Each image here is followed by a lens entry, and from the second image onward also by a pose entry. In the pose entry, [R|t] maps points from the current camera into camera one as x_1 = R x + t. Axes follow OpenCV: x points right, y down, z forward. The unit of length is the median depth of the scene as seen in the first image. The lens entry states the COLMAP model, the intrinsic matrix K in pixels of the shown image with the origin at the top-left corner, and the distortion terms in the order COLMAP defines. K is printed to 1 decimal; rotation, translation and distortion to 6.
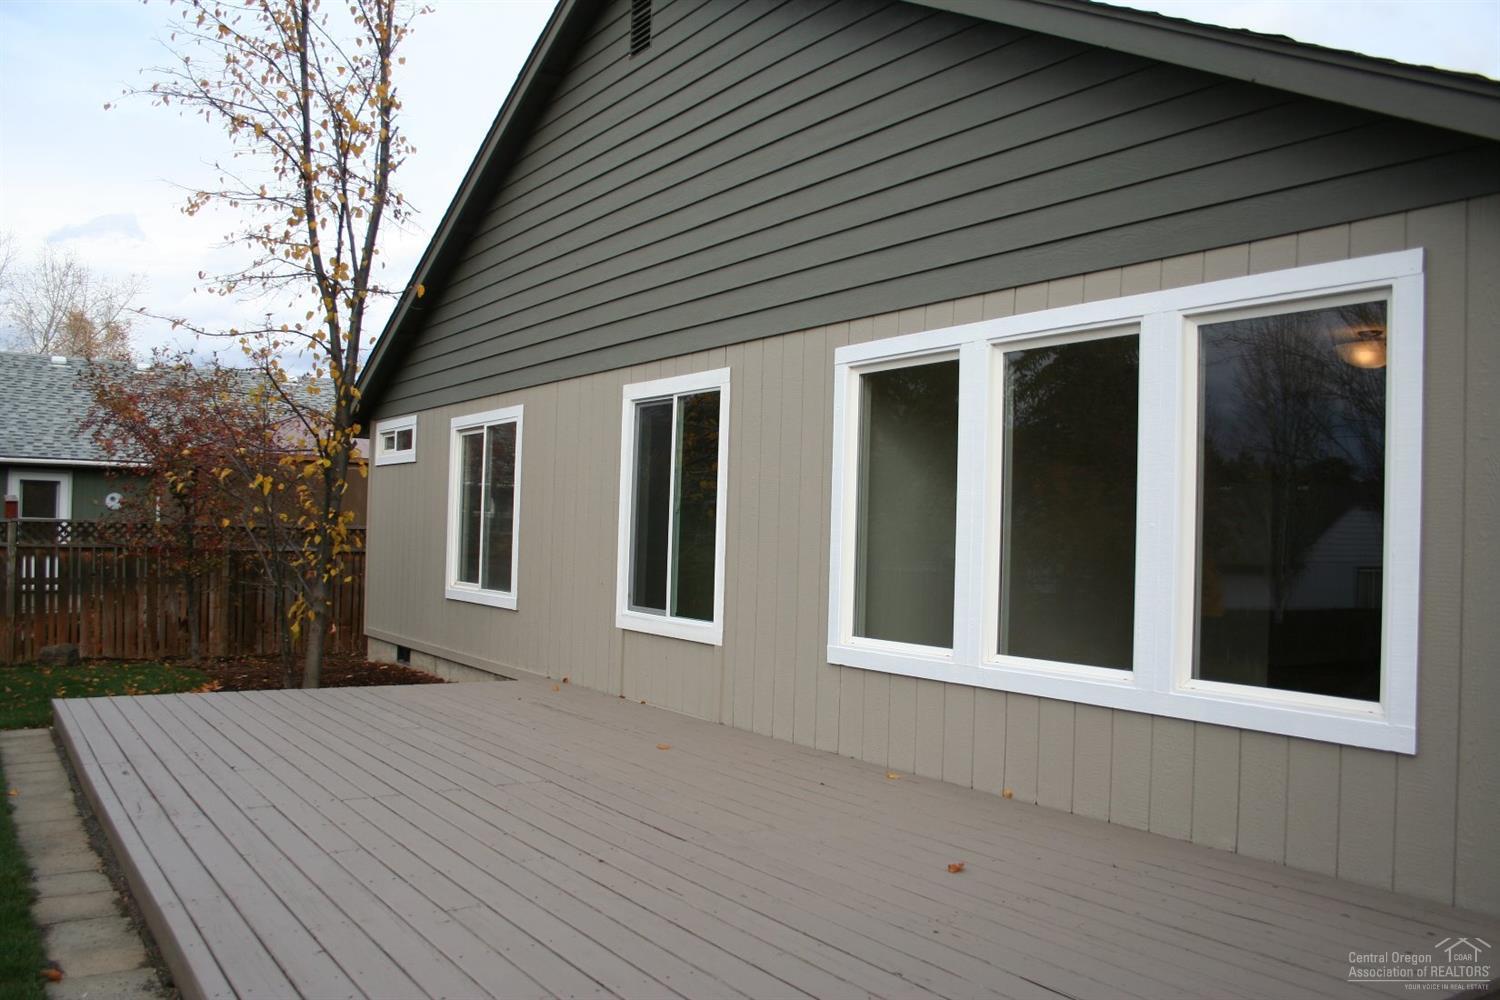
lens RADIAL K [[1248.6, 0, 749.5], [0, 1248.6, 506.4], [0, 0, 1]] dist [-0.135601, 0.098733]
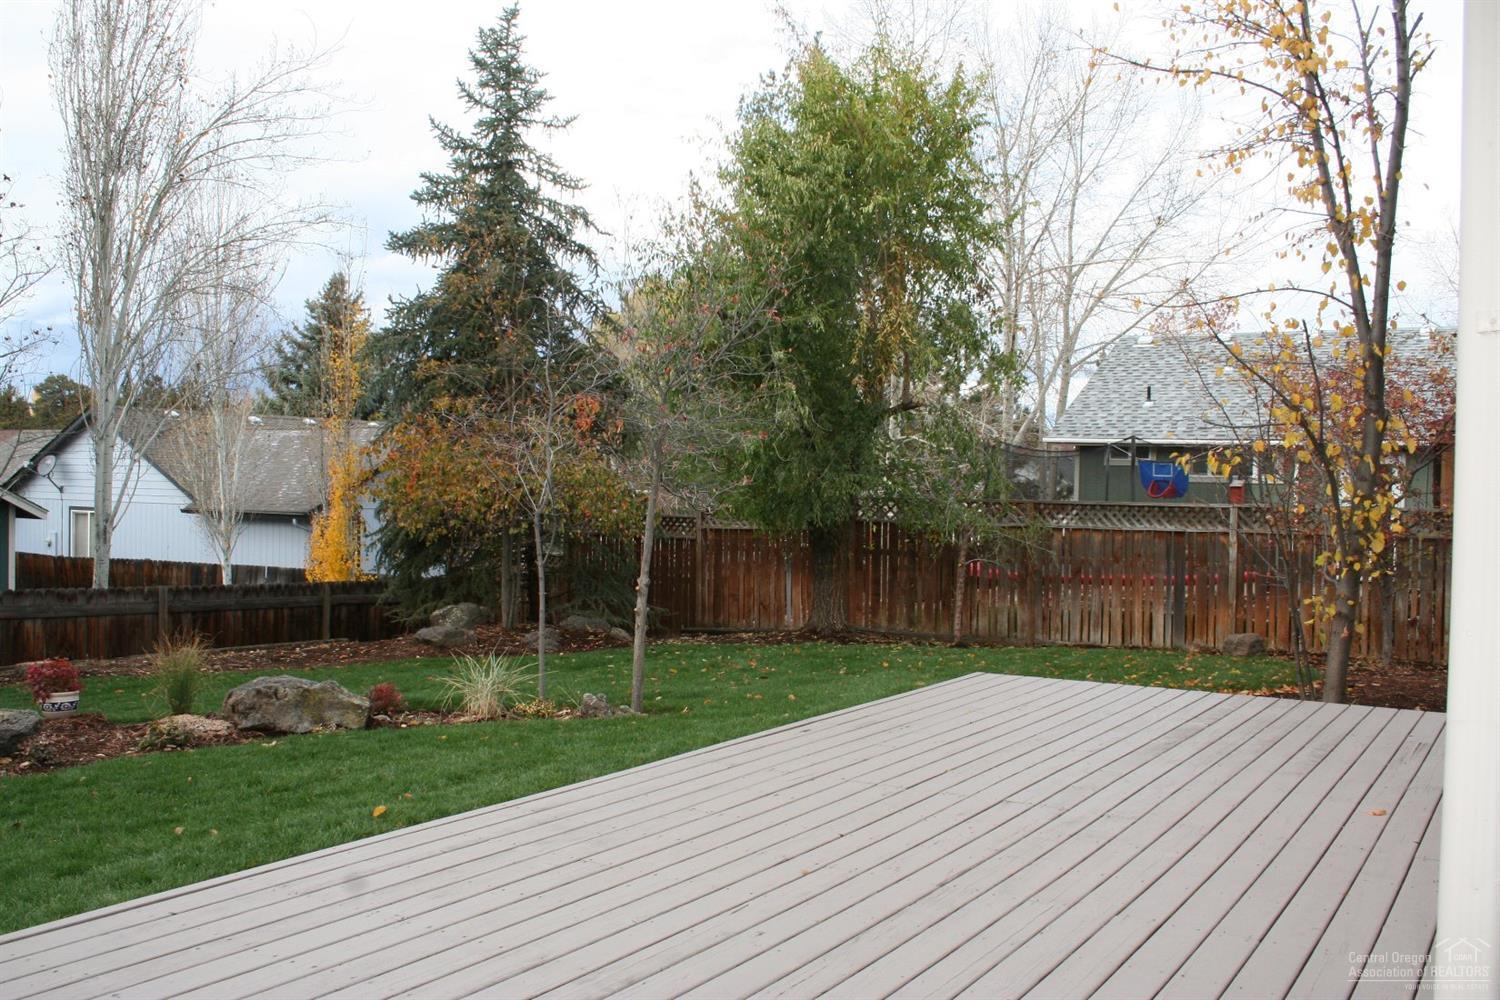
lens RADIAL K [[1395.7, 0, 764.3], [0, 1395.7, 510.1], [0, 0, 1]] dist [-0.074303, 0.000000]
pose [[0.415307, 0.003487, -0.909674, 0.351209], [0.009807, 0.999917, 0.008310, 0.002363], [0.909628, -0.012372, 0.415239, 0.230631]]
